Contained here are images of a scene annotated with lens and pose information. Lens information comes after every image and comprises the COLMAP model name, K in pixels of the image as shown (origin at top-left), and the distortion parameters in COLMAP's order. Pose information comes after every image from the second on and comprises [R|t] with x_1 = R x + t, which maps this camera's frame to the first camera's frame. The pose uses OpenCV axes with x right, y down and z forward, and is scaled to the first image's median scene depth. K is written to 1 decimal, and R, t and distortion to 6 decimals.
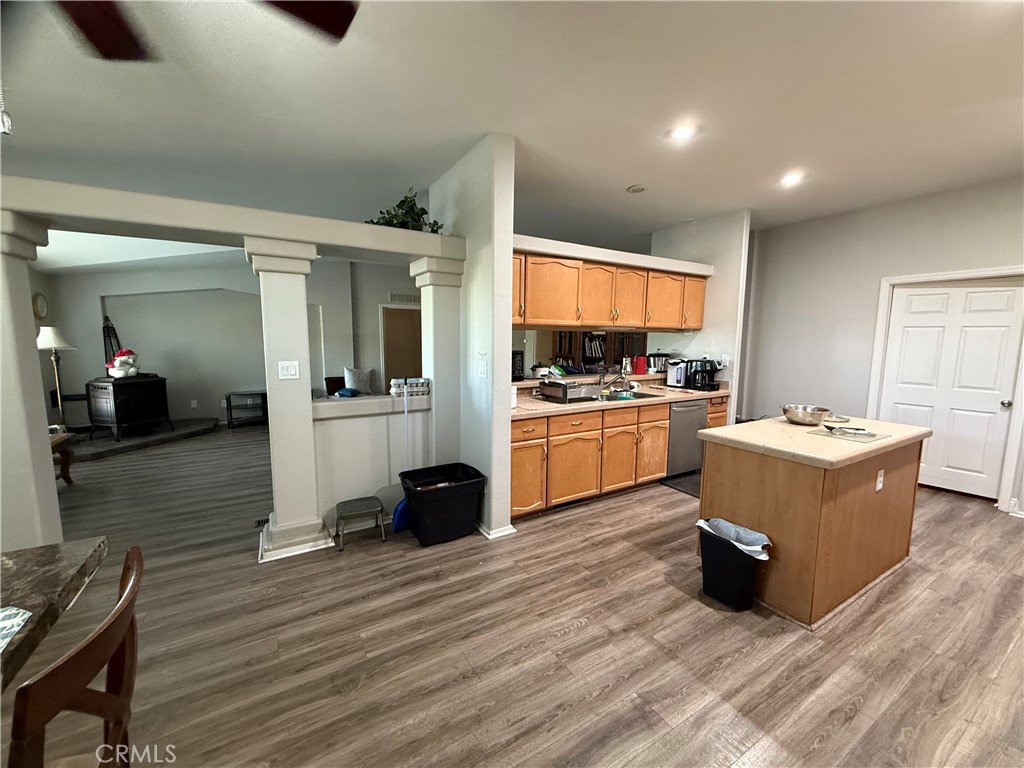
lens RADIAL K [[408.2, 0, 518.1], [0, 408.2, 384.1], [0, 0, 1]] dist [-0.001097, 0.000413]
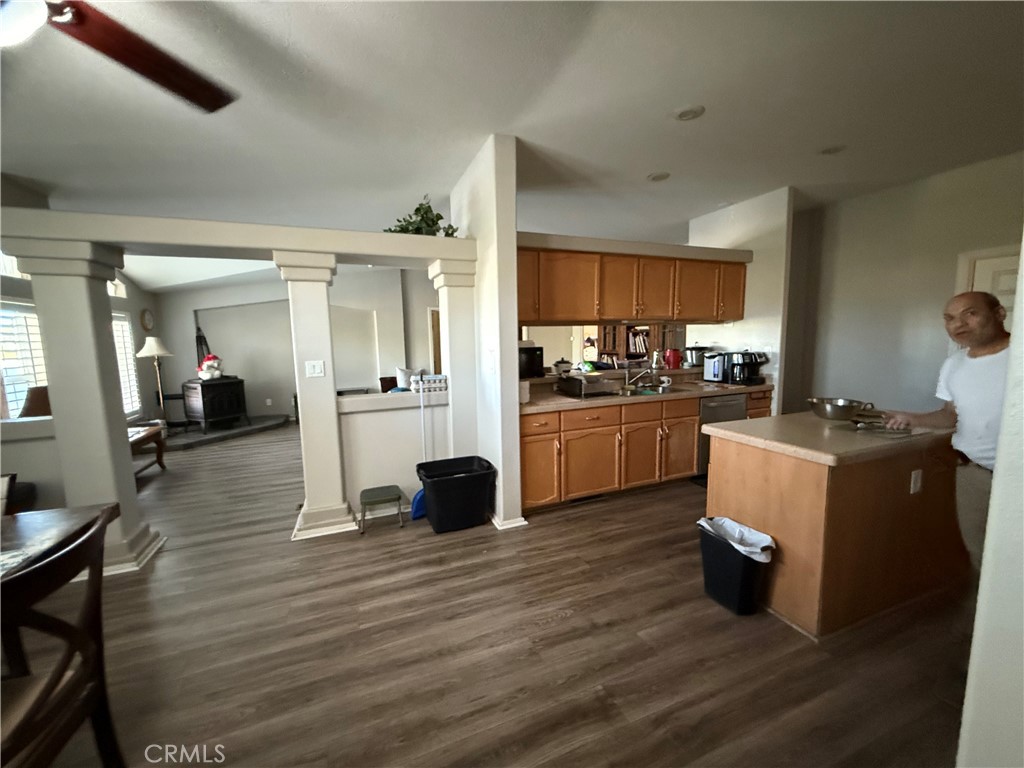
lens RADIAL K [[408.2, 0, 531.6], [0, 408.2, 384.2], [0, 0, 1]] dist [-0.001097, 0.000413]
pose [[0.987900, -0.011144, -0.154691, 0.170696], [0.011134, 0.999938, -0.000931, 0.013949], [0.154691, -0.000803, 0.987963, -0.004730]]
